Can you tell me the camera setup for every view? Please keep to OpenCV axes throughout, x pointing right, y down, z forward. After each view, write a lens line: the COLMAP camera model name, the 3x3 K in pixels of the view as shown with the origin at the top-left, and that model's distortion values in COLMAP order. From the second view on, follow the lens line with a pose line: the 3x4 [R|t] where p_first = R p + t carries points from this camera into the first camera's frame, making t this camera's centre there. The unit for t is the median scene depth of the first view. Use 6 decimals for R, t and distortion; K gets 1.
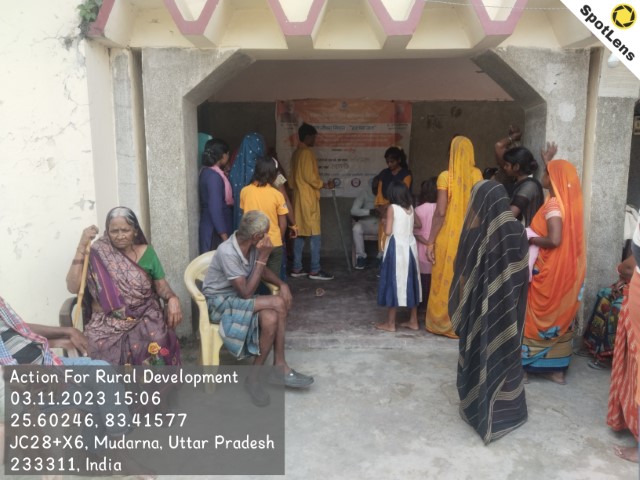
lens RADIAL K [[501.4, 0, 320.0], [0, 501.4, 240.0], [0, 0, 1]] dist [0.083499, -0.147142]
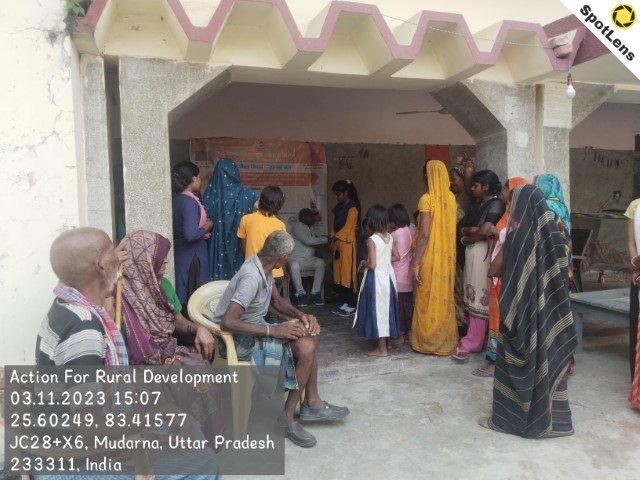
lens RADIAL K [[501.7, 0, 320.0], [0, 501.7, 240.0], [0, 0, 1]] dist [0.089146, -0.125470]
pose [[0.948141, -0.040249, 0.315291, -0.309879], [0.075570, 0.992052, -0.100612, 0.052063], [-0.308735, 0.119220, 0.943647, 0.096258]]
